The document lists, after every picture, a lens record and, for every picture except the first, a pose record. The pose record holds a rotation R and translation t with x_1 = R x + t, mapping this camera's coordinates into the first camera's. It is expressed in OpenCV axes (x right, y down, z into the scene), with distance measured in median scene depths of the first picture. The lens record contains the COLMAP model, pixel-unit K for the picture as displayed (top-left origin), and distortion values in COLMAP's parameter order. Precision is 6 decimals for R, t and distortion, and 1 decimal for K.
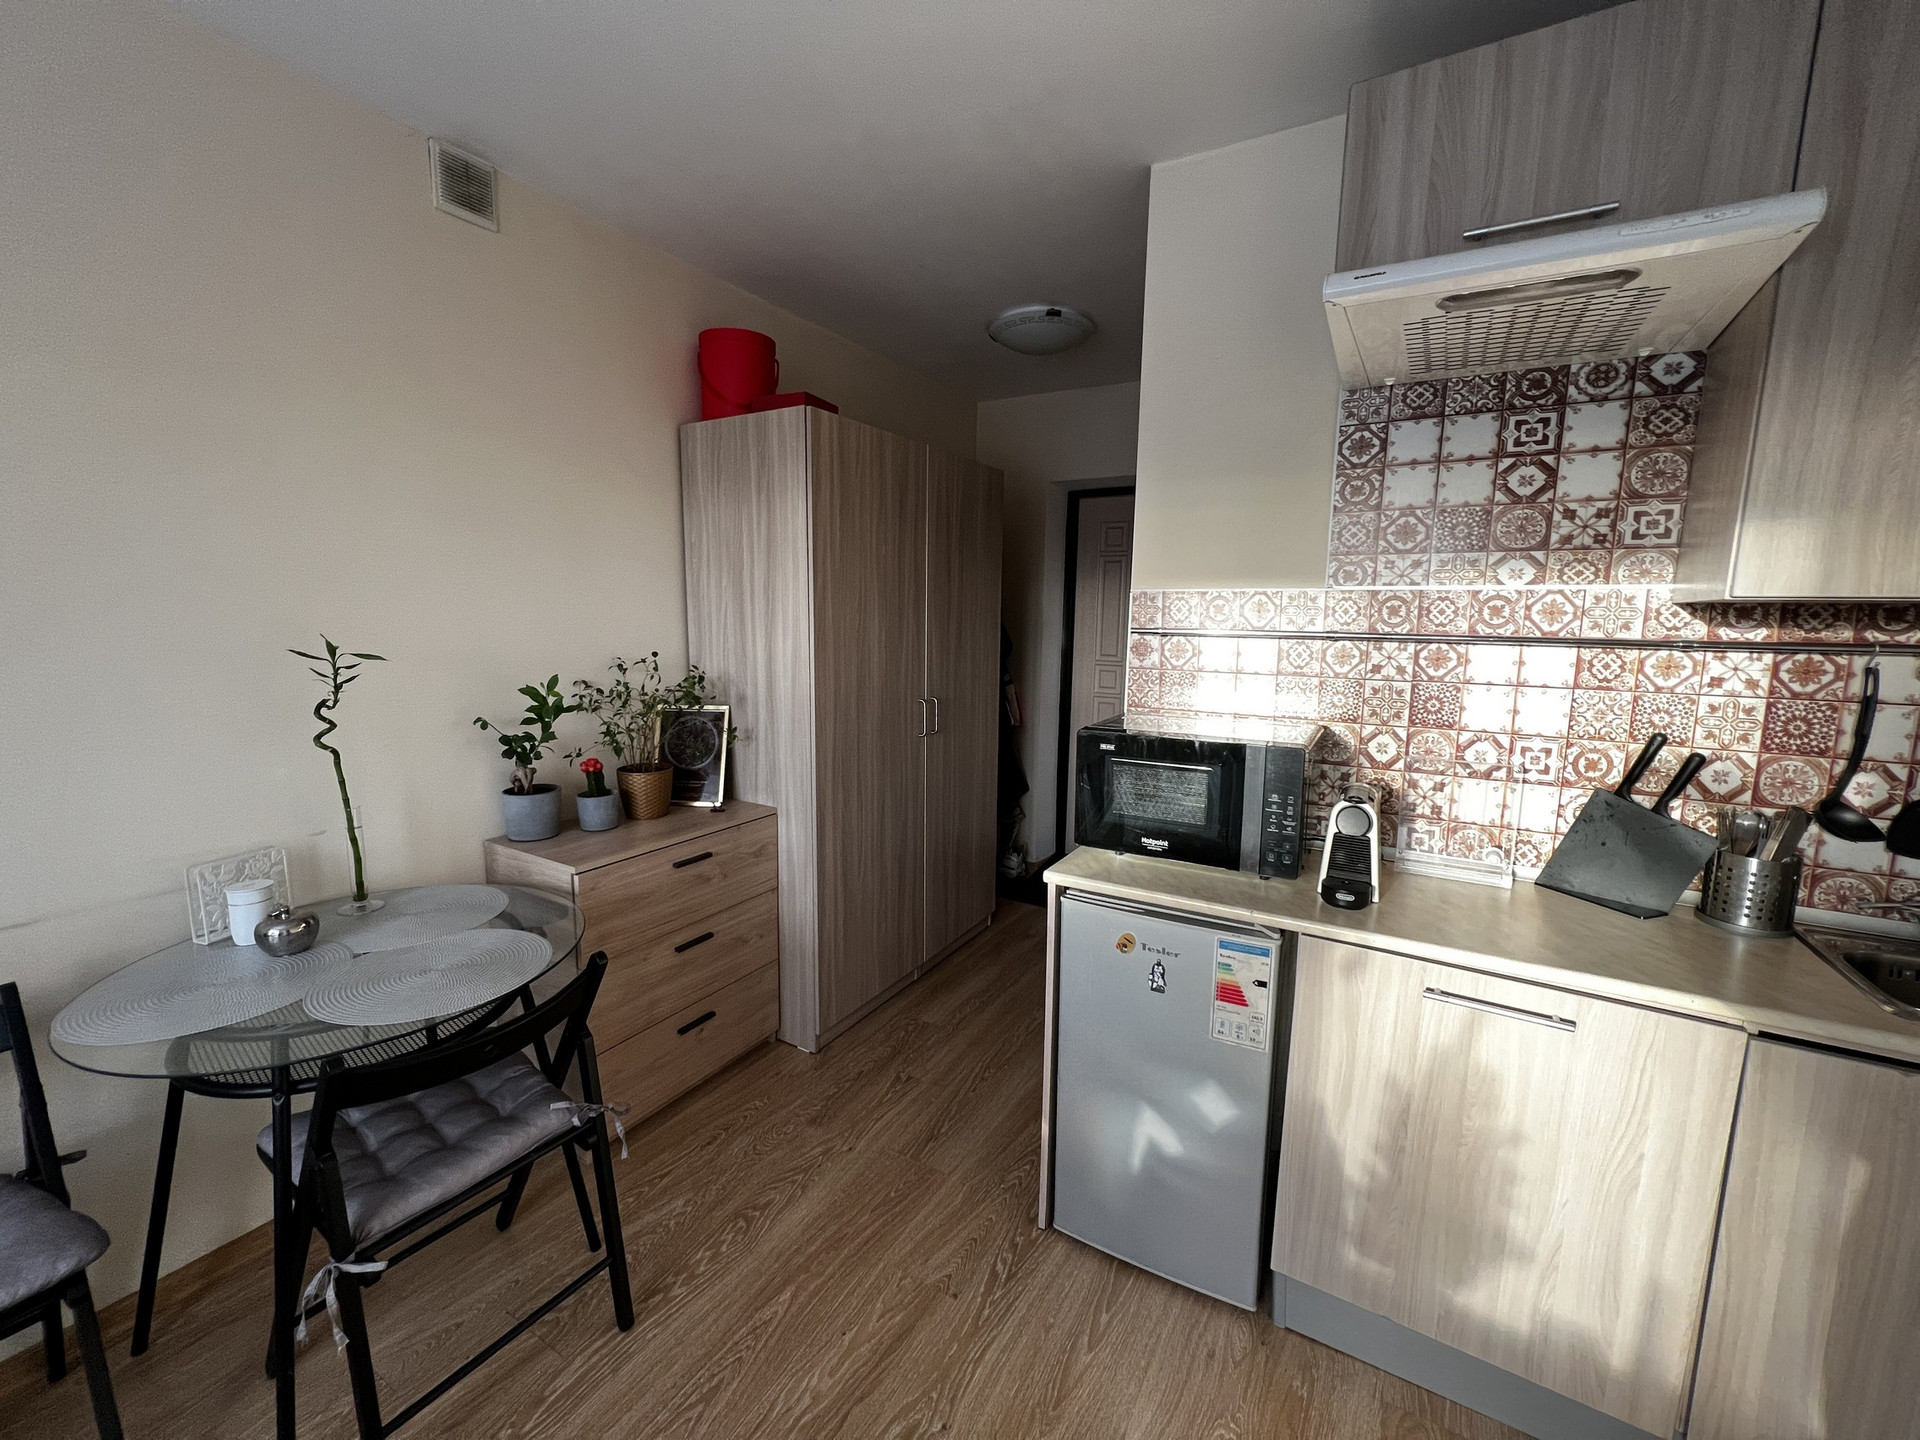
lens RADIAL K [[768.2, 0, 959.5], [0, 768.2, 720.1], [0, 0, 1]] dist [-0.002041, 0.000831]
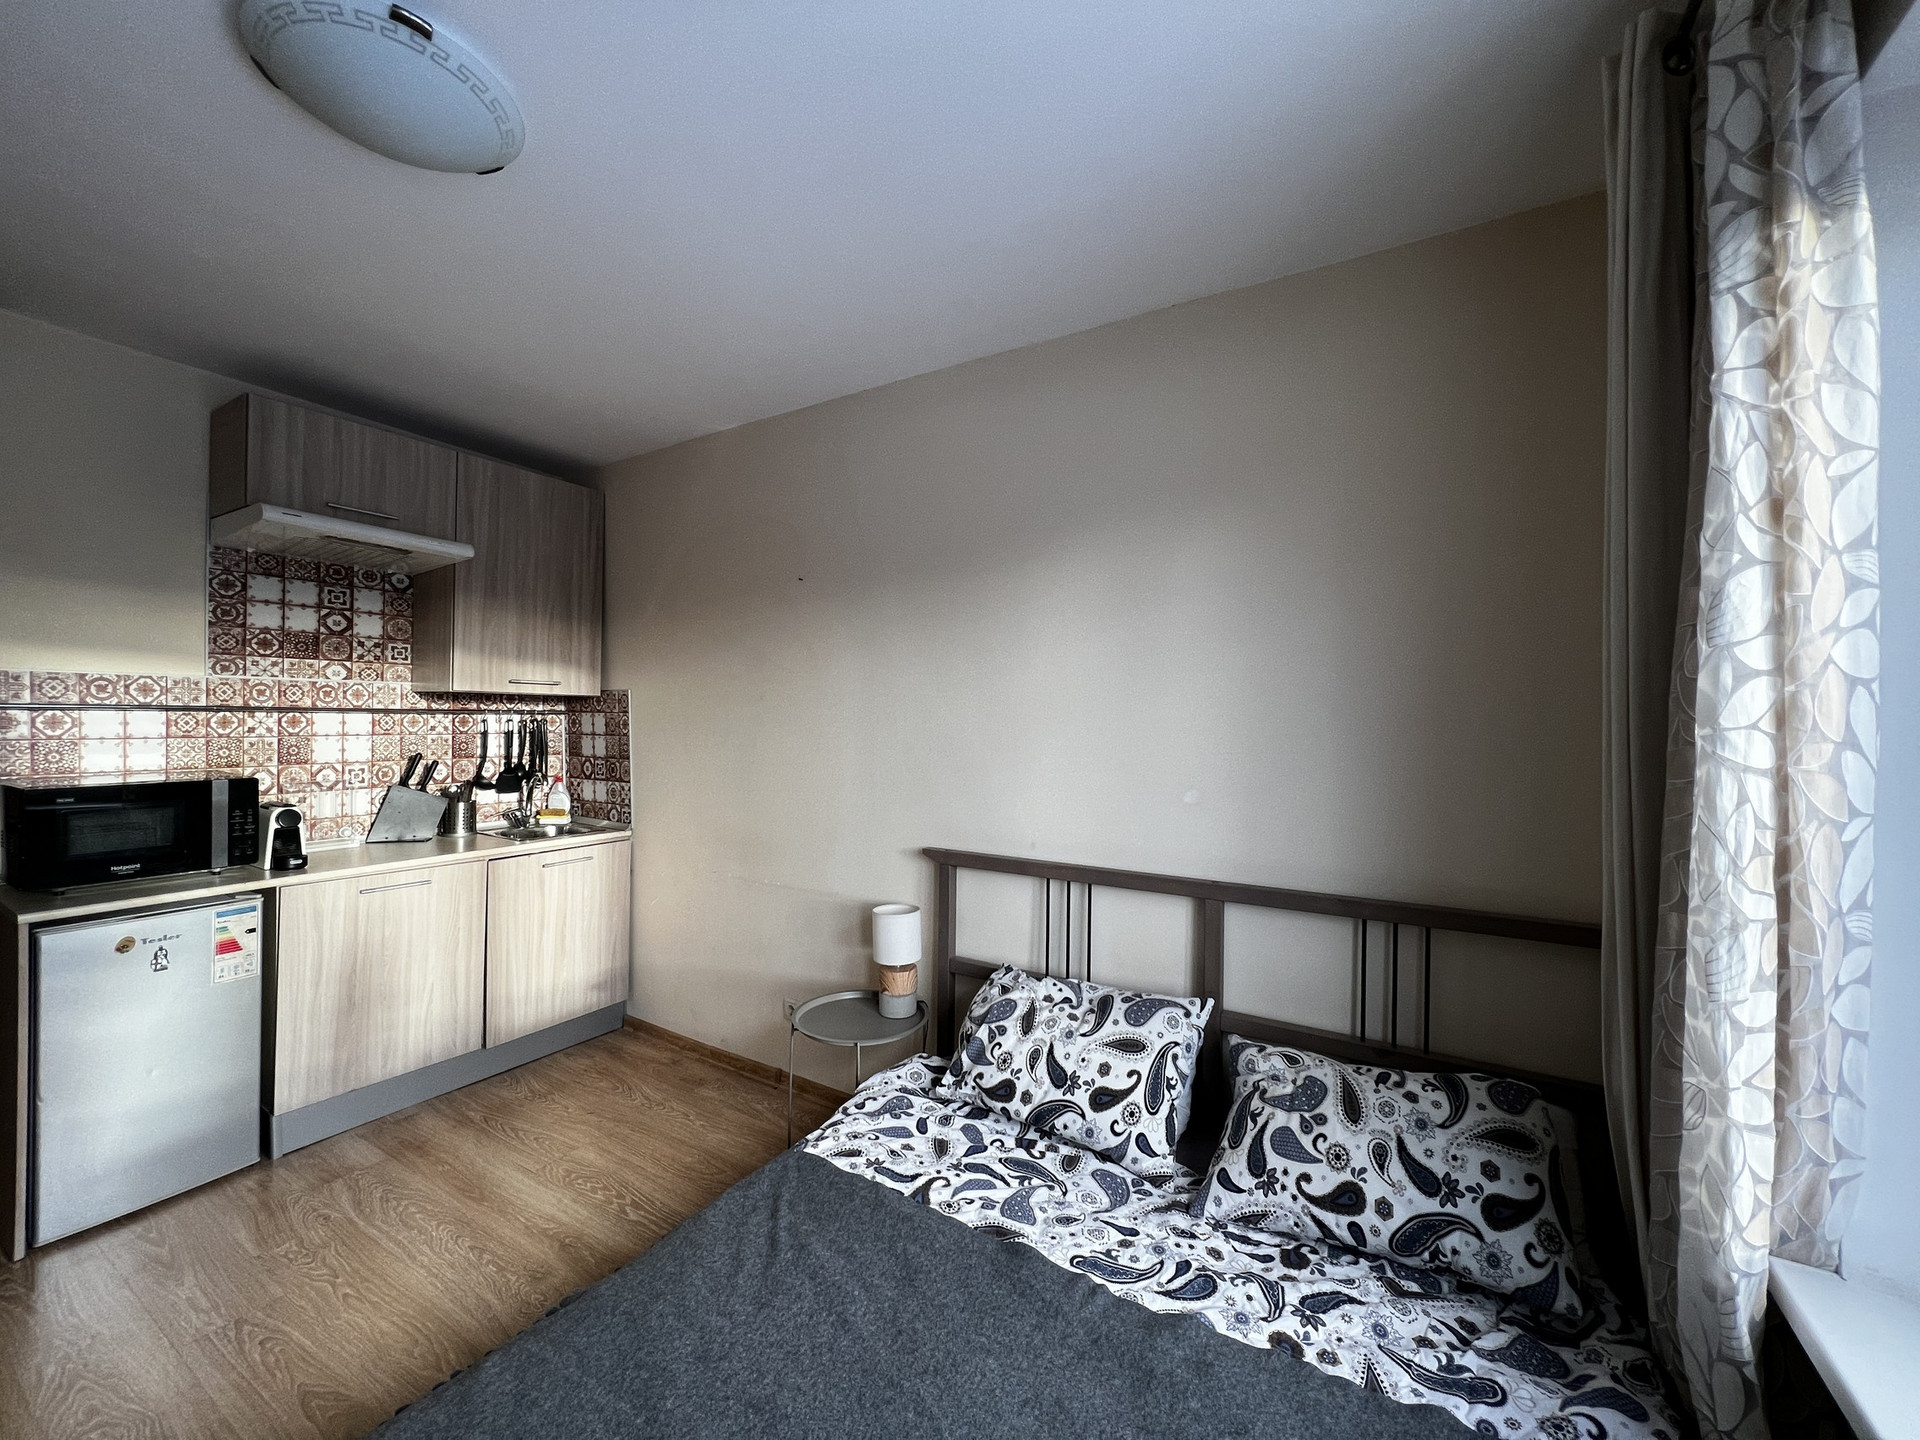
lens RADIAL K [[768.2, 0, 950.9], [0, 768.2, 720.6], [0, 0, 1]] dist [-0.002041, 0.000831]
pose [[0.025034, -0.023559, 0.999409, -1.033596], [0.116807, 0.992943, 0.020481, 0.050174], [-0.992839, 0.116225, 0.027609, -0.463442]]
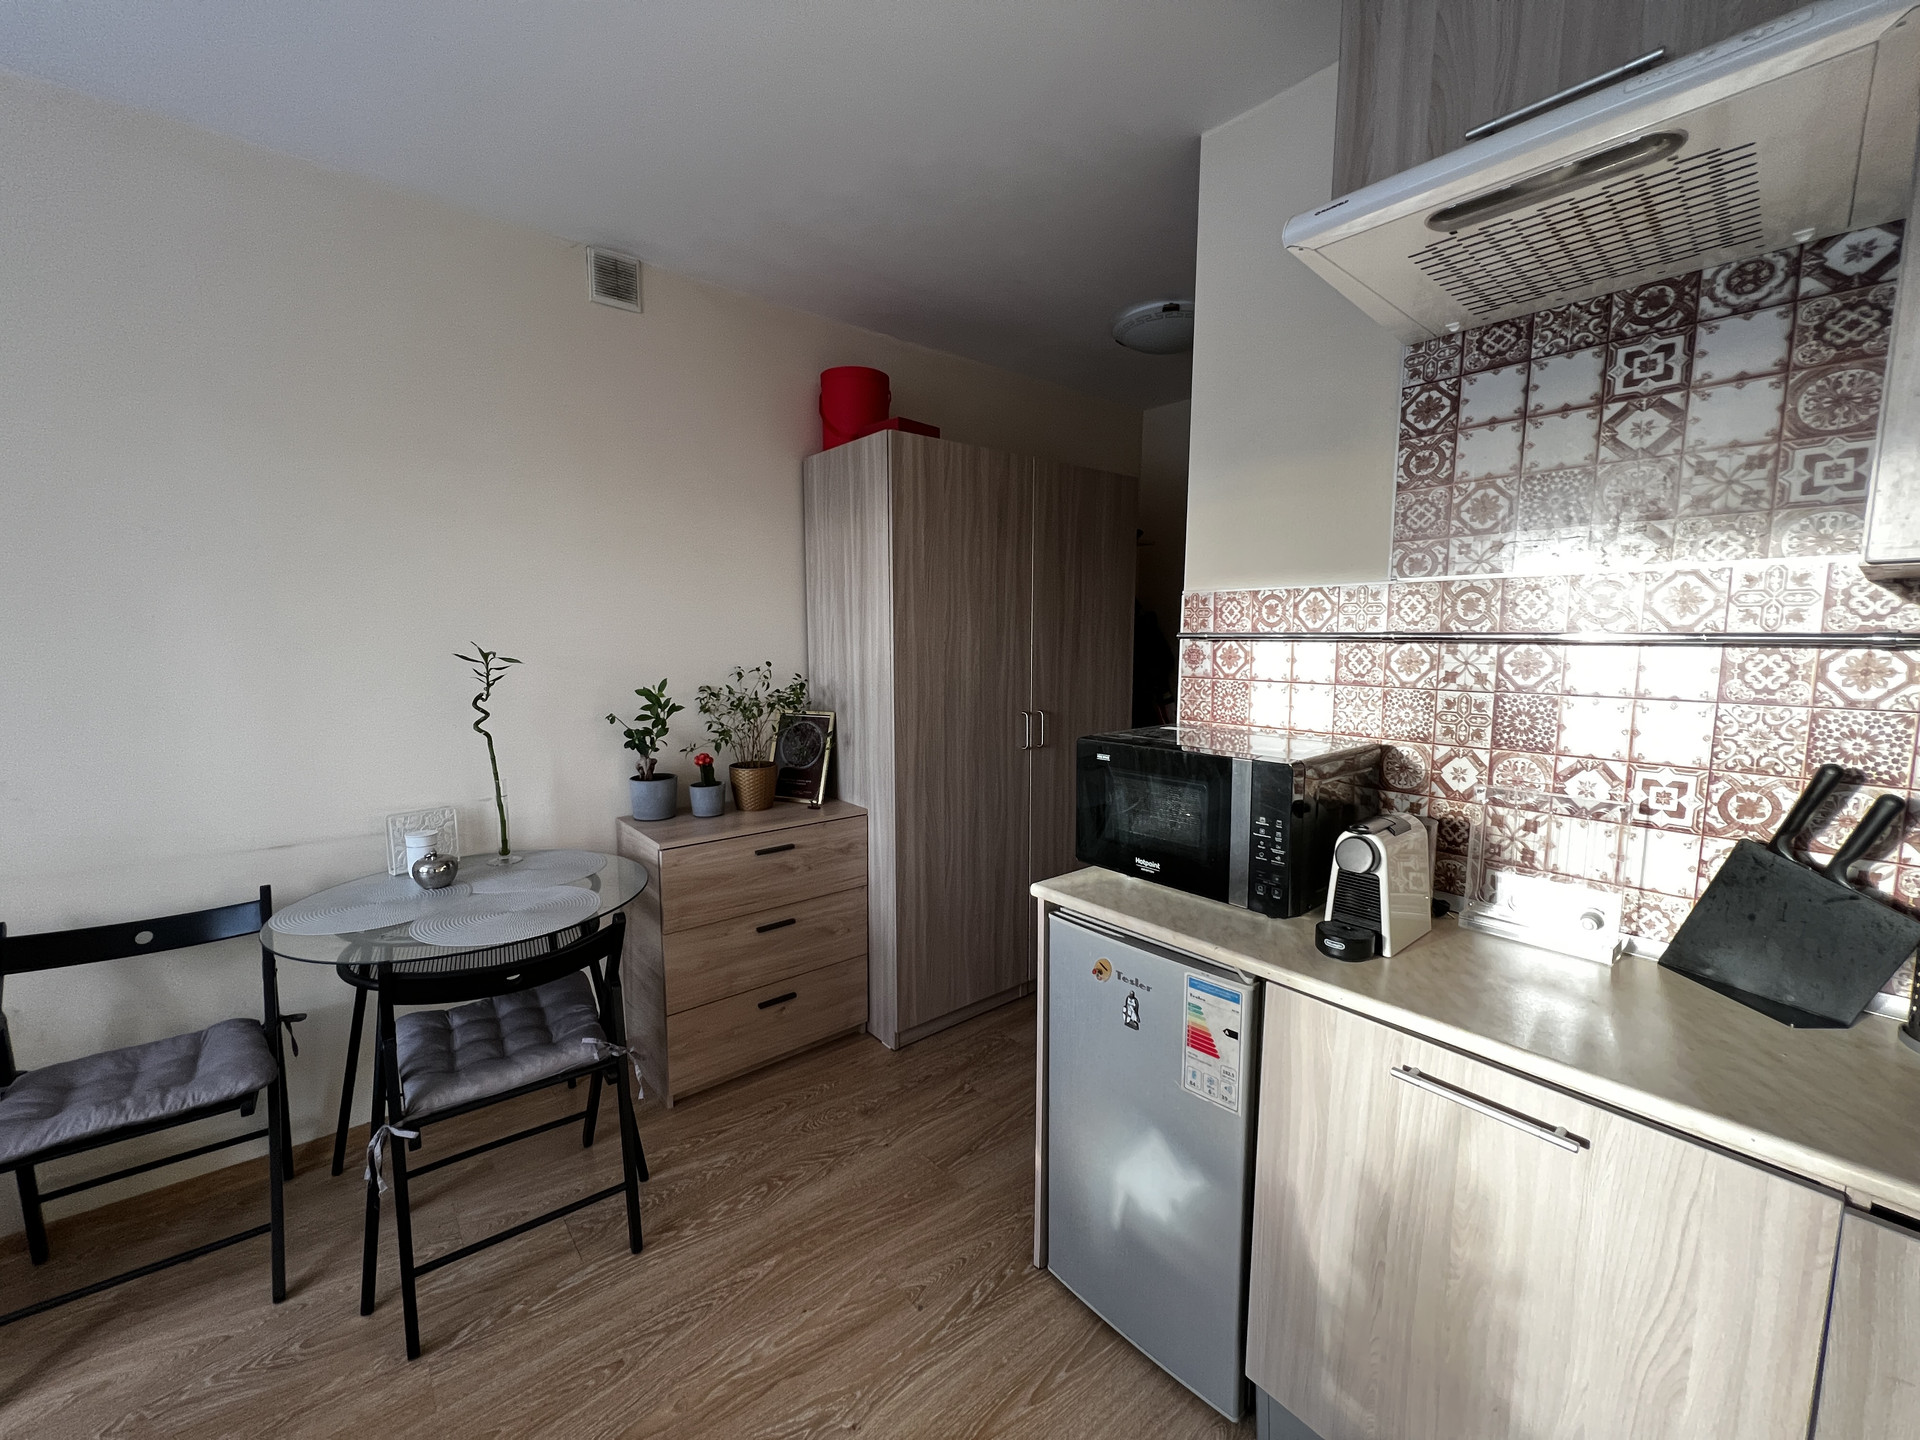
lens RADIAL K [[768.2, 0, 956.0], [0, 768.2, 719.8], [0, 0, 1]] dist [-0.002041, 0.000831]
pose [[0.941734, 0.025972, -0.335355, 0.352744], [-0.036467, 0.999021, -0.025035, 0.020446], [0.334376, 0.035805, 0.941759, 0.062019]]
